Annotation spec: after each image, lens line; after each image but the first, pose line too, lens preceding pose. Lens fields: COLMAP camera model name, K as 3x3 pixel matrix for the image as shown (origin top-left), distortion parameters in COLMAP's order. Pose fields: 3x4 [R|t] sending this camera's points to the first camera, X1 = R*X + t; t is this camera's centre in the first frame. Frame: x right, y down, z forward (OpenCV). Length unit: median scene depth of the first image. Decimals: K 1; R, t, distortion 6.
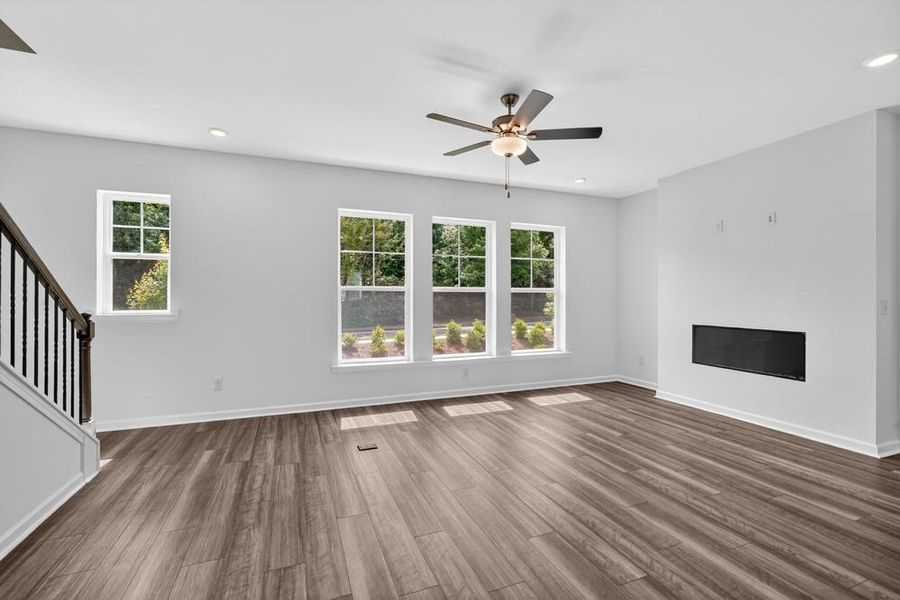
lens RADIAL K [[396.5, 0, 447.9], [0, 396.5, 295.5], [0, 0, 1]] dist [-0.019987, 0.008198]
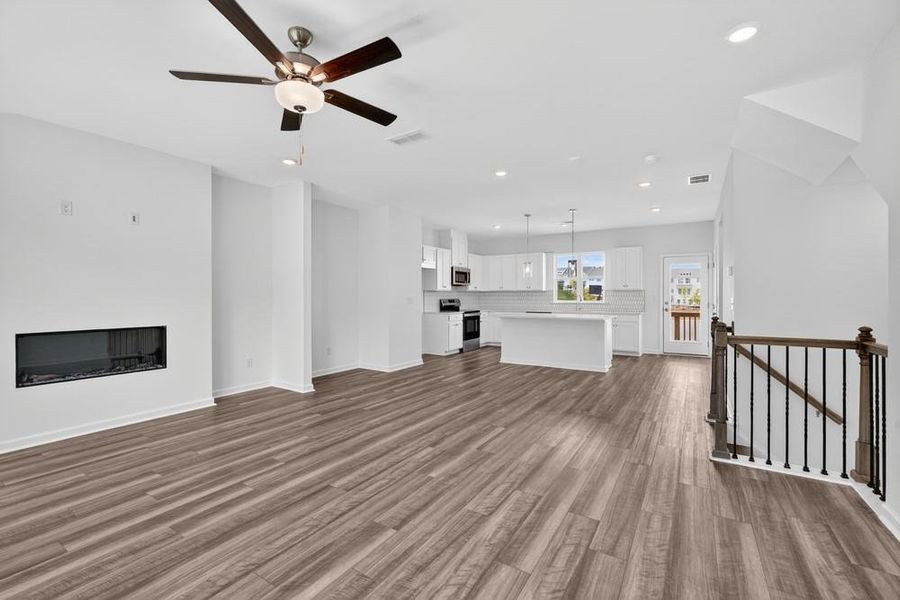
lens RADIAL K [[396.5, 0, 447.9], [0, 396.5, 295.5], [0, 0, 1]] dist [-0.019987, 0.008198]
pose [[-0.591036, -0.000771, 0.806645, -0.603238], [-0.003957, 0.999990, -0.001944, 0.004493], [-0.806635, -0.004341, -0.591033, 1.175829]]
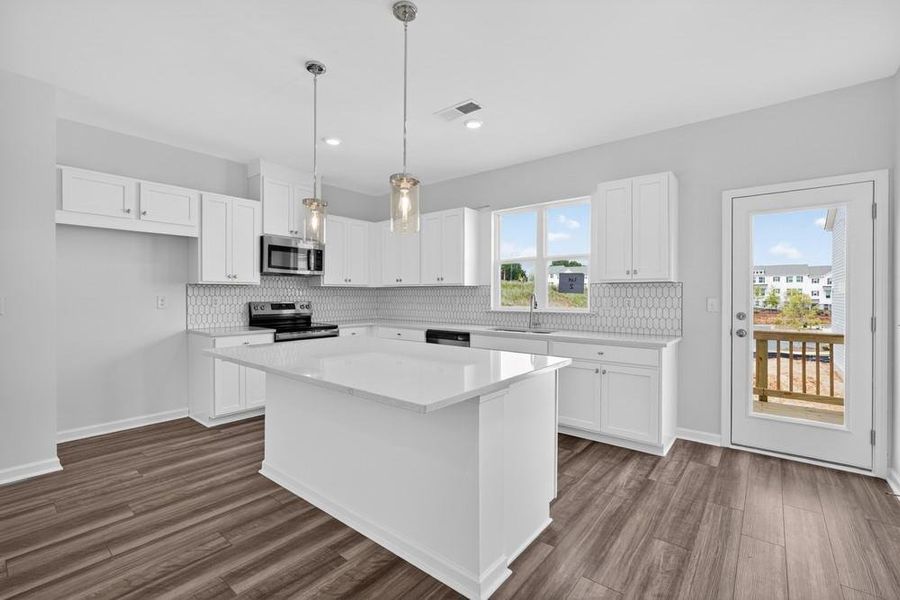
lens RADIAL K [[396.5, 0, 447.9], [0, 396.5, 295.5], [0, 0, 1]] dist [-0.019987, 0.008198]
pose [[-0.486031, -0.001528, 0.873940, -0.555927], [-0.006916, 0.999974, -0.002098, 0.004171], [-0.873914, -0.007064, -0.486029, 1.075197]]
